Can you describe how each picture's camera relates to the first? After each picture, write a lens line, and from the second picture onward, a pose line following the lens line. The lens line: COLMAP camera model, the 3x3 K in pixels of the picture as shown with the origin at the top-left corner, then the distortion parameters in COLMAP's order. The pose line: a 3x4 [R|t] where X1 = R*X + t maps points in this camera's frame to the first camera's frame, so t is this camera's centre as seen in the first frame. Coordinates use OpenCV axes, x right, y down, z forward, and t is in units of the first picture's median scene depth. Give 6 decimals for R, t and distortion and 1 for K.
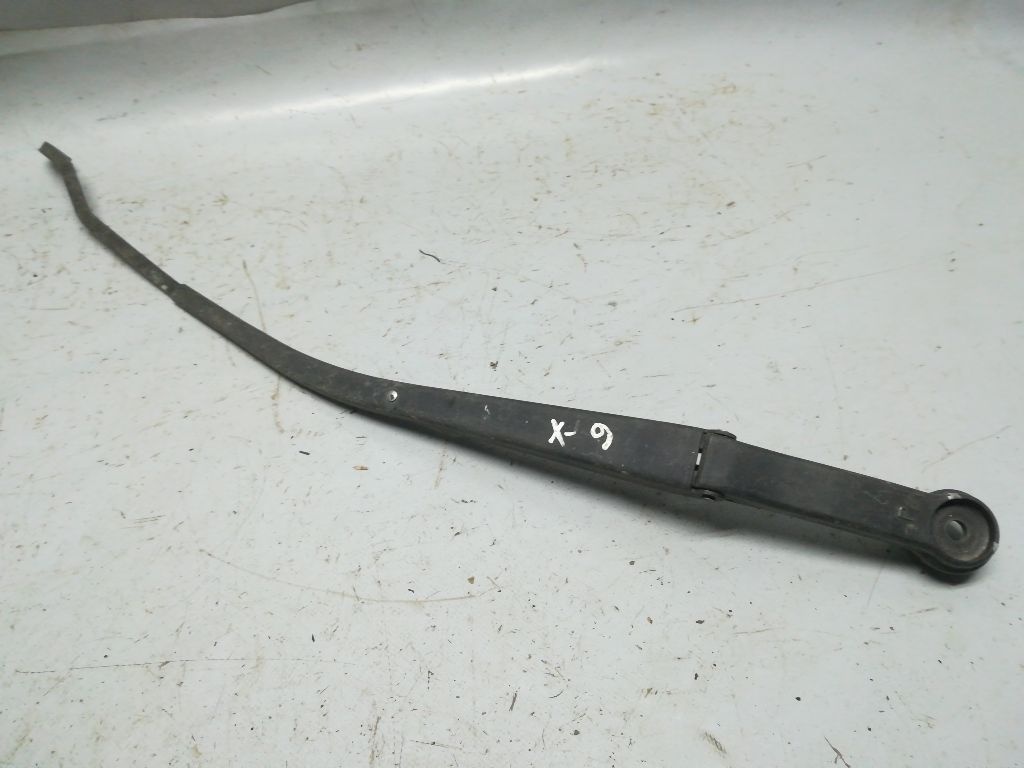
lens RADIAL K [[791.4, 0, 508.4], [0, 791.4, 399.4], [0, 0, 1]] dist [0.061196, -0.103851]
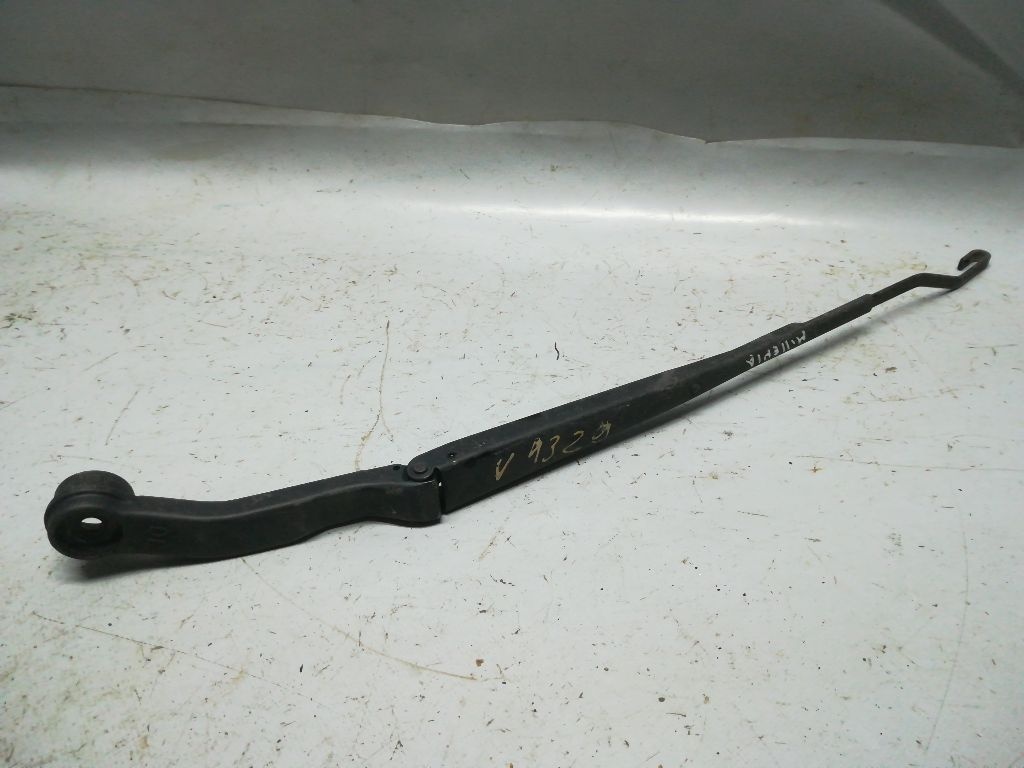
lens RADIAL K [[789.1, 0, 508.7], [0, 789.1, 390.4], [0, 0, 1]] dist [0.068161, -0.100617]
pose [[0.944800, 0.214433, -0.247732, 0.101605], [-0.263093, 0.947150, -0.183546, 0.065395], [0.195281, 0.238591, 0.951283, 0.050653]]
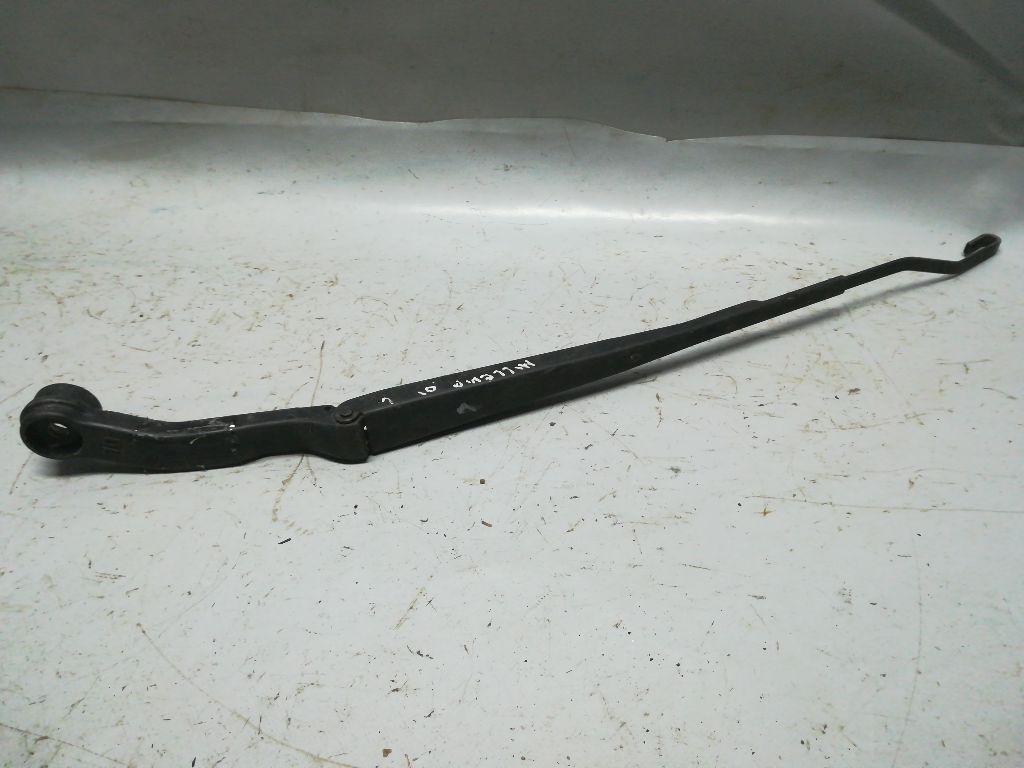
lens RADIAL K [[789.1, 0, 508.7], [0, 789.1, 390.4], [0, 0, 1]] dist [0.068161, -0.100617]
pose [[0.947474, 0.211666, -0.239771, 0.139459], [-0.247953, 0.959649, -0.132642, -0.041521], [0.202020, 0.185127, 0.961726, 0.105385]]
